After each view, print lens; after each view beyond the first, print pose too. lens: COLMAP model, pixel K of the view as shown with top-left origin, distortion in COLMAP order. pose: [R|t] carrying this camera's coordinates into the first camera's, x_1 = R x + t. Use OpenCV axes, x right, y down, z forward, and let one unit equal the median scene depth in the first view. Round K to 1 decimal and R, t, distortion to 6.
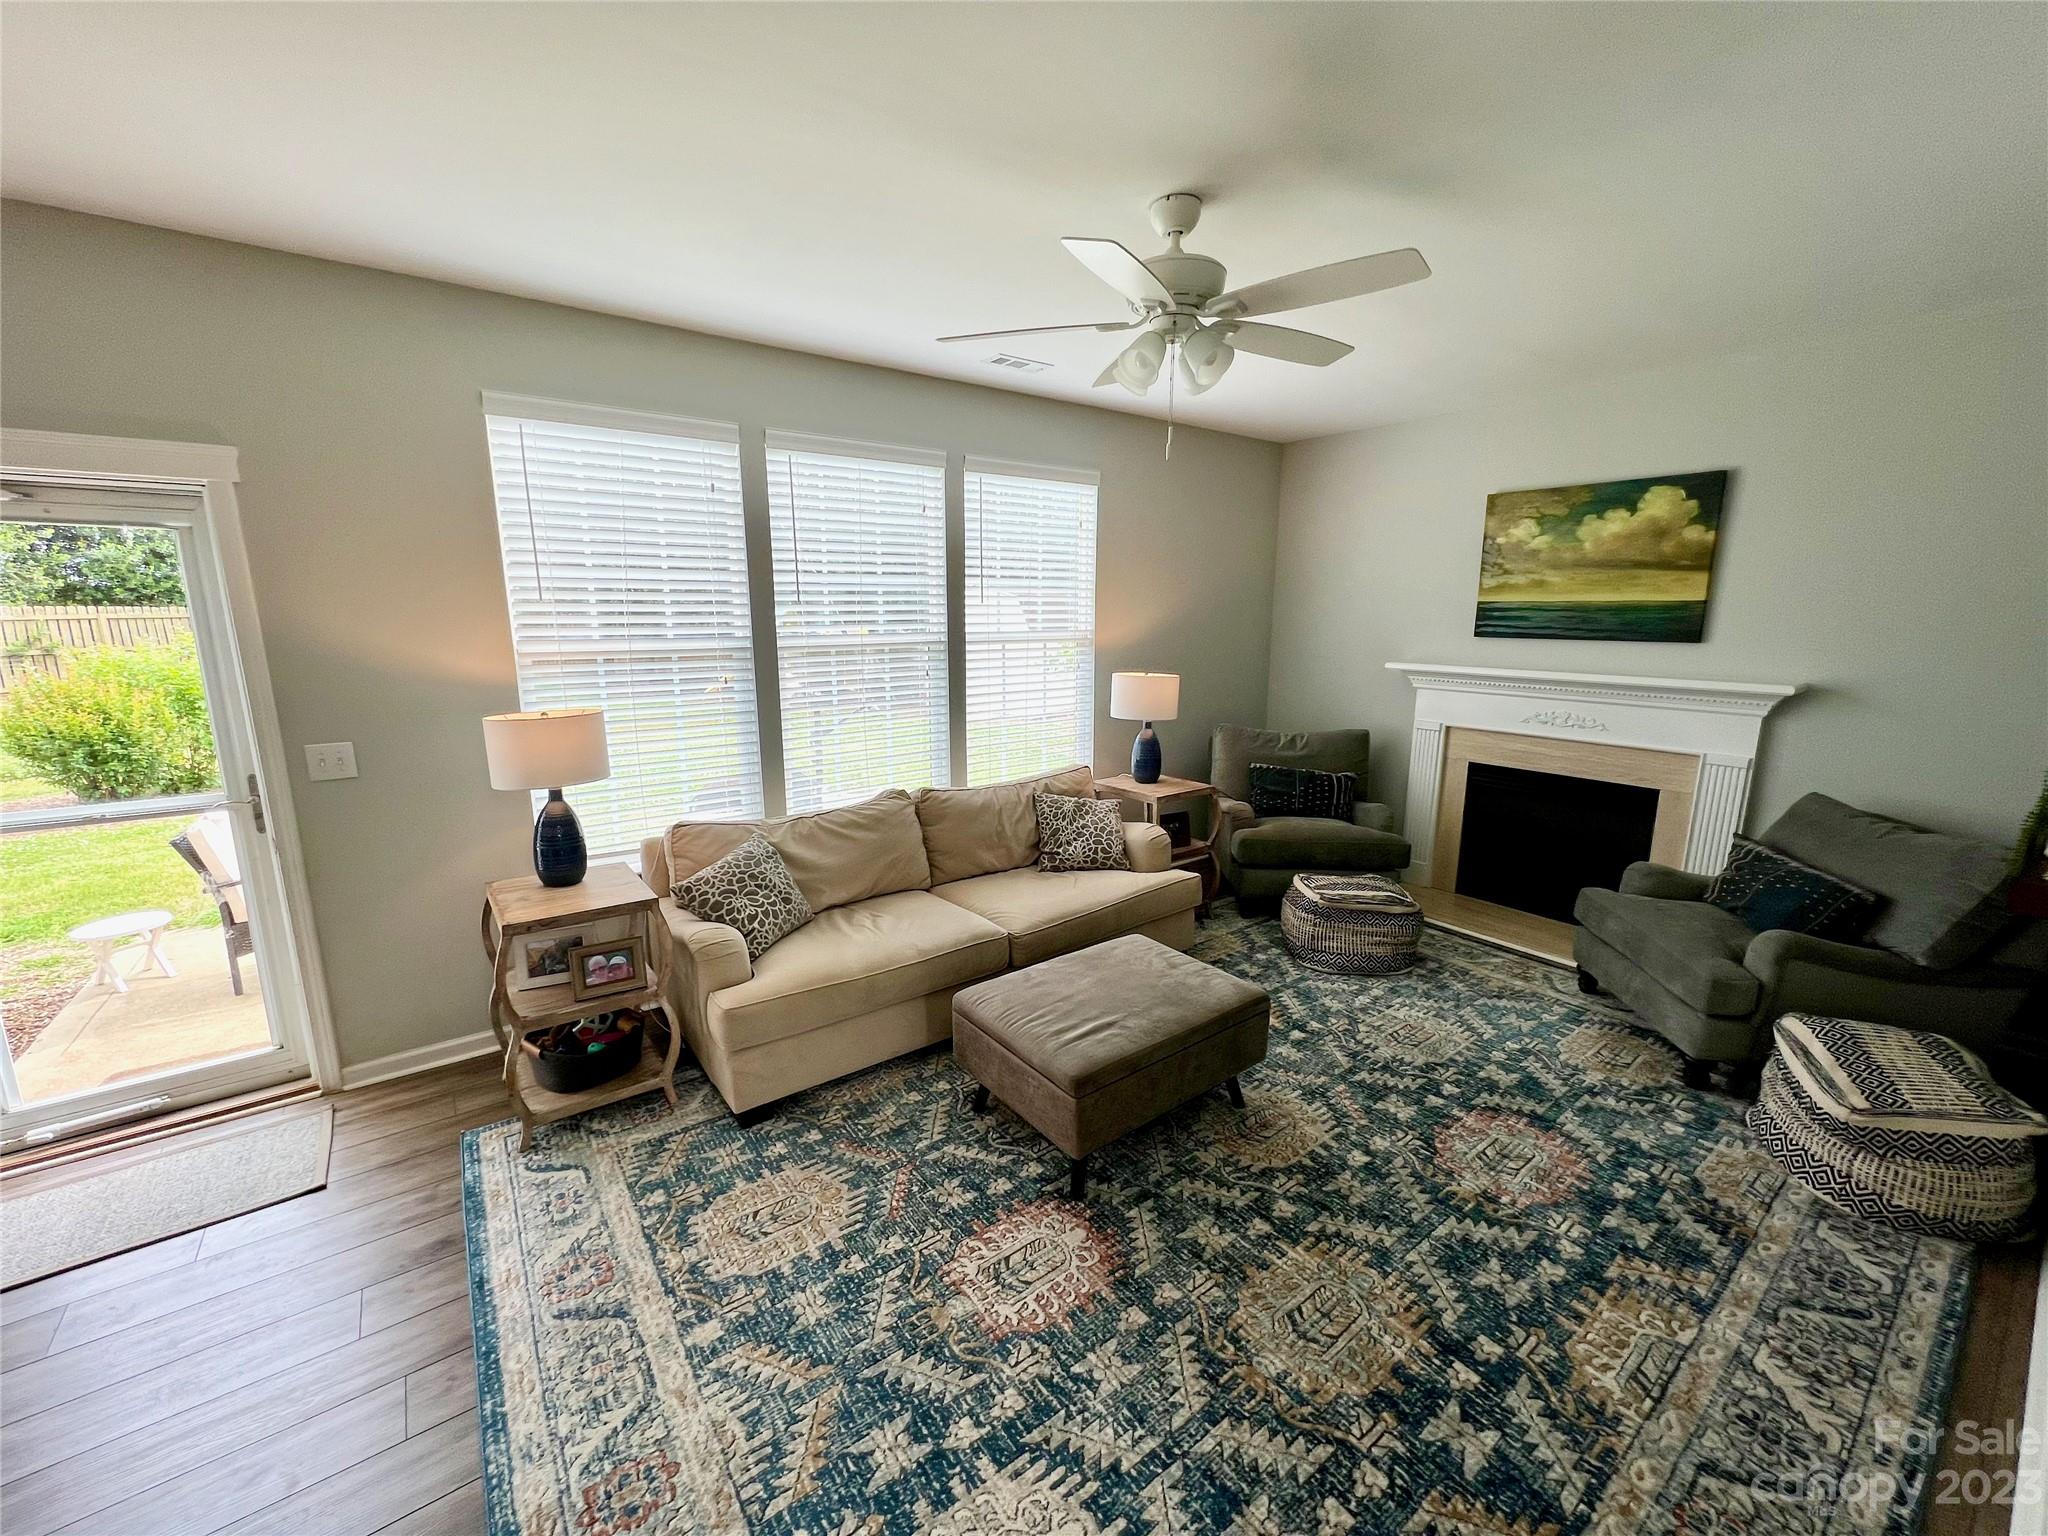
lens RADIAL K [[817.9, 0, 1026.3], [0, 817.9, 766.3], [0, 0, 1]] dist [-0.002483, 0.001048]
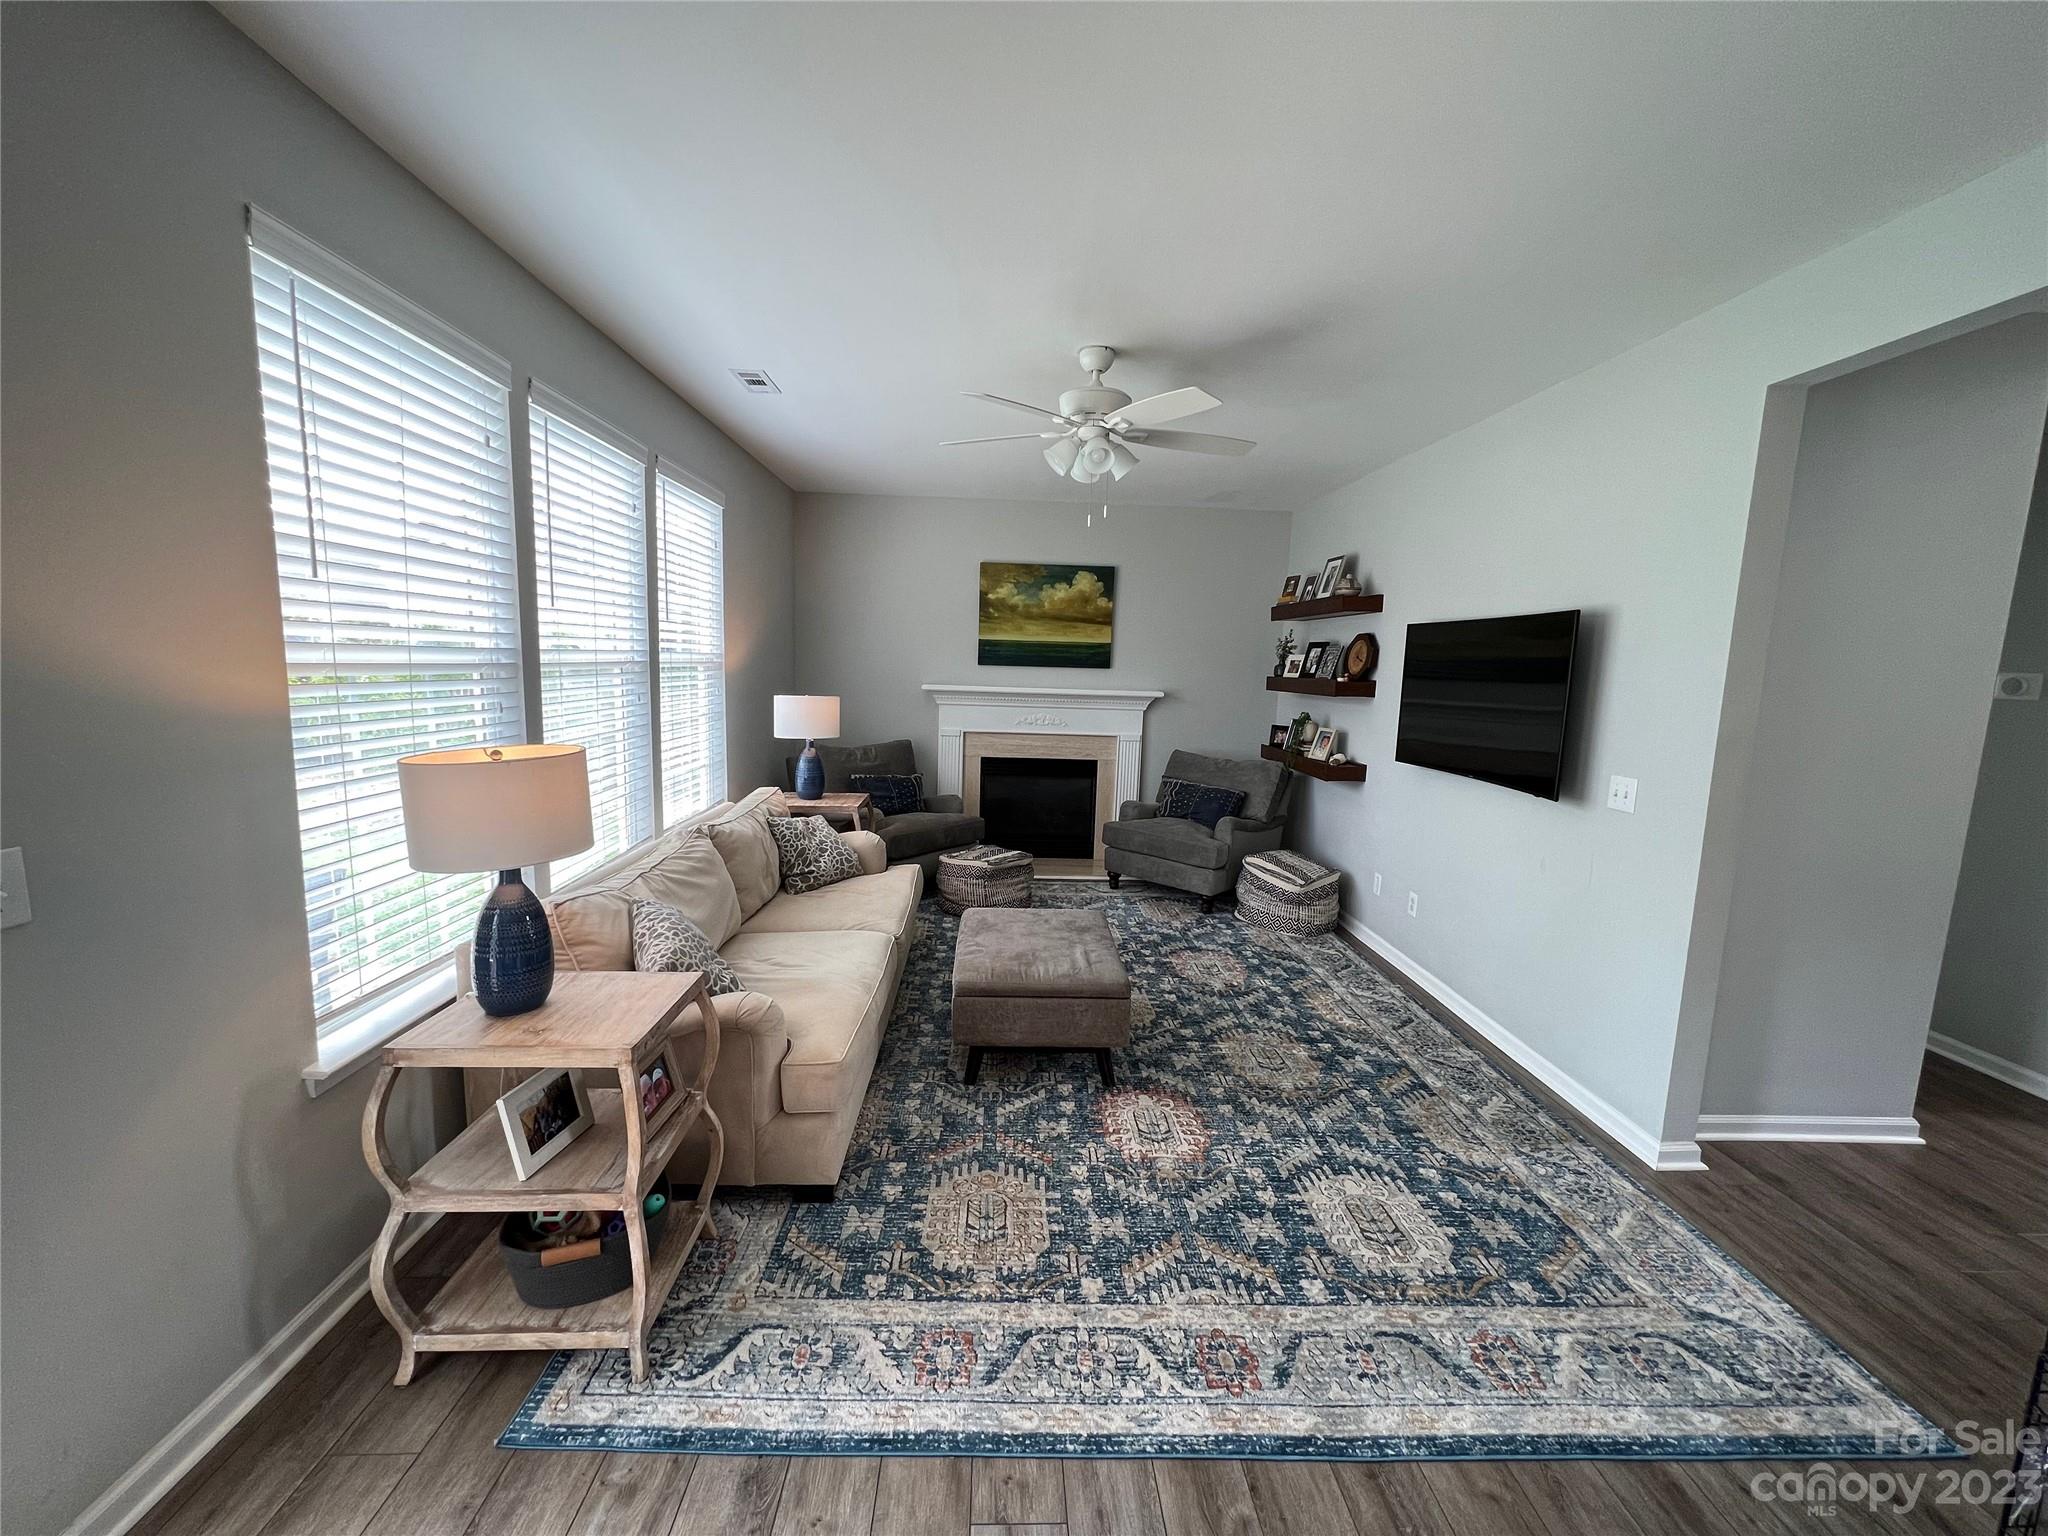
lens RADIAL K [[817.9, 0, 1026.3], [0, 817.9, 766.3], [0, 0, 1]] dist [-0.002483, 0.001048]
pose [[0.572384, -0.090184, 0.815011, -0.940220], [0.128061, 0.991569, 0.019783, -0.013026], [-0.809924, 0.093047, 0.579107, 0.288617]]
